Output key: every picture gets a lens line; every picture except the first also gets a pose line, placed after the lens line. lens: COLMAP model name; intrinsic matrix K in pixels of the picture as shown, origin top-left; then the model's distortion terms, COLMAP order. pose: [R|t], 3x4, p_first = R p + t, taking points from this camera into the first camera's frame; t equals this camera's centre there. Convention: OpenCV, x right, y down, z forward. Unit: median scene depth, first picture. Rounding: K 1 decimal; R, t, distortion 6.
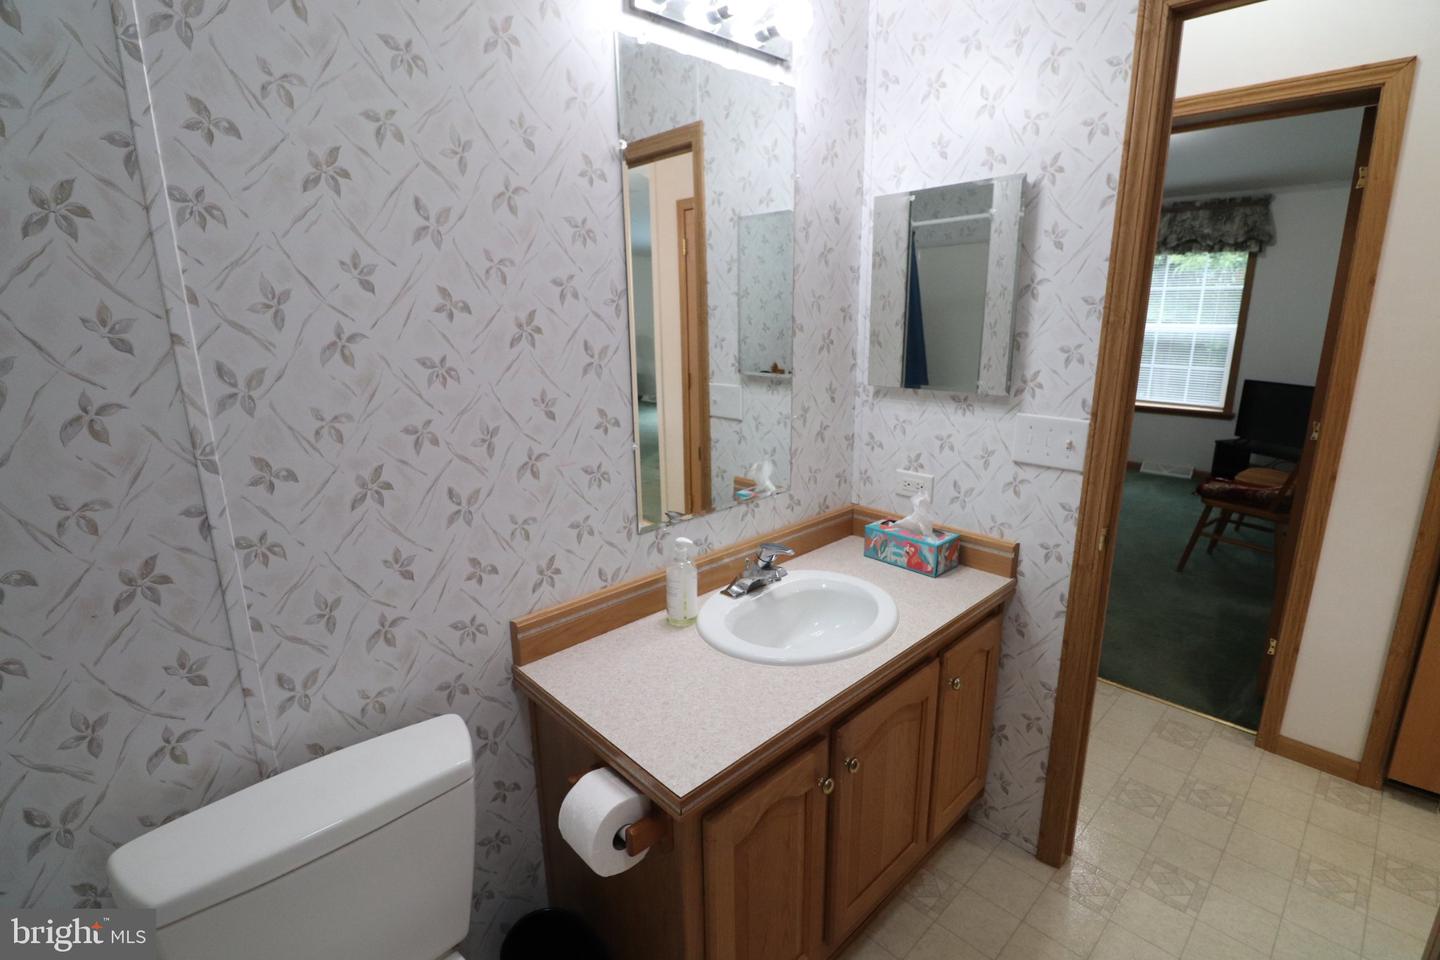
lens RADIAL K [[672.9, 0, 719.1], [0, 672.9, 469.9], [0, 0, 1]] dist [-0.008505, -0.006309]
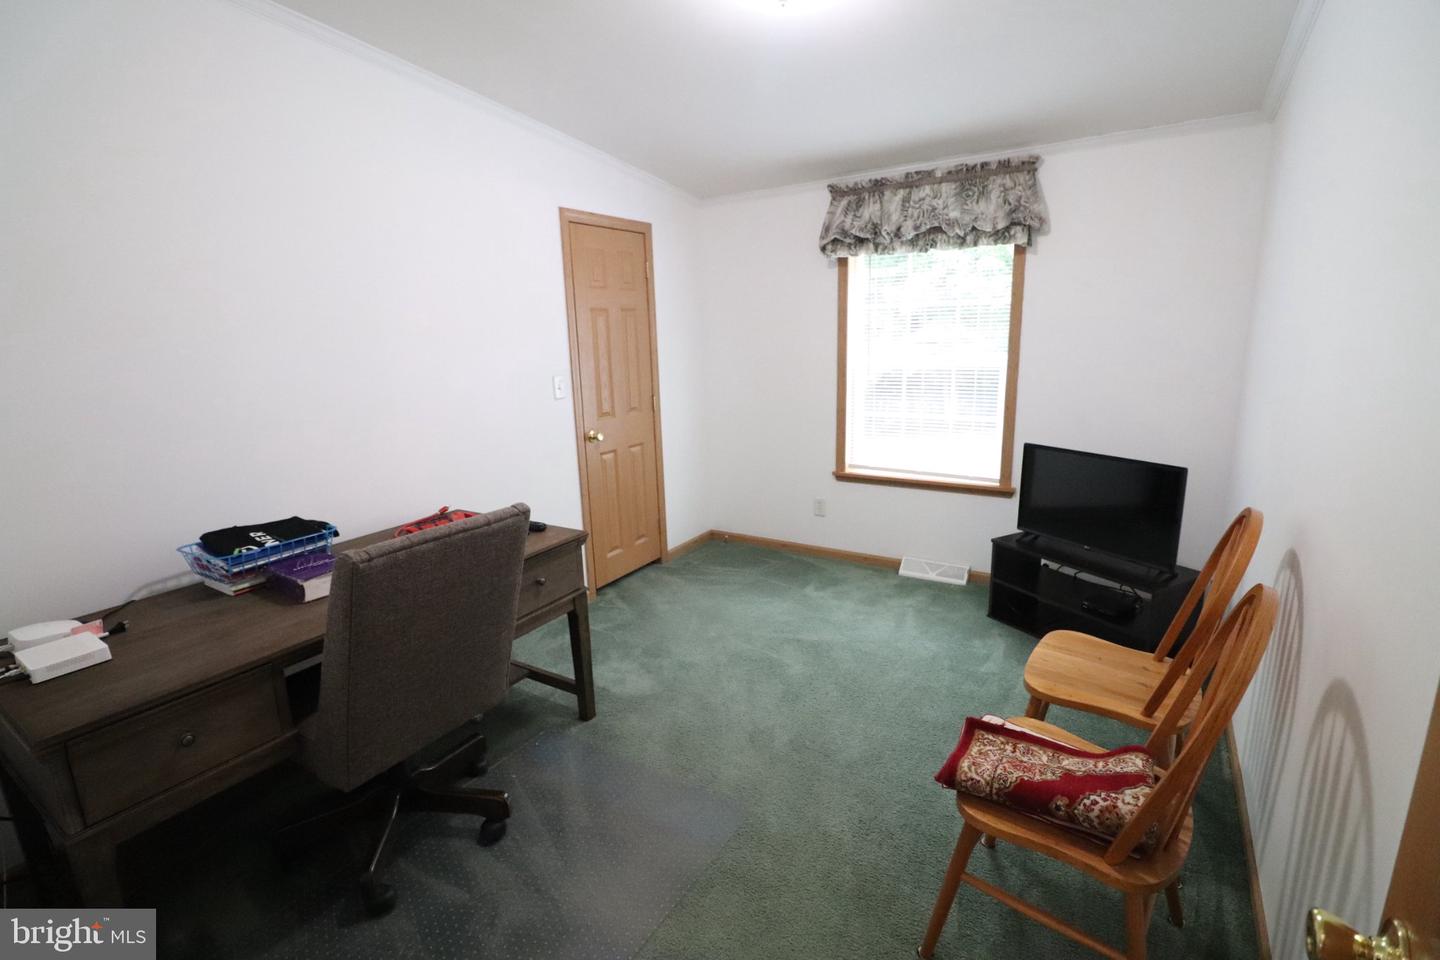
lens RADIAL K [[672.9, 0, 719.5], [0, 672.9, 483.7], [0, 0, 1]] dist [-0.008505, -0.006309]
pose [[0.969088, -0.072828, 0.235722, 0.346208], [0.078128, 0.996856, -0.013208, -0.109825], [-0.234019, 0.031216, 0.971731, 0.439534]]
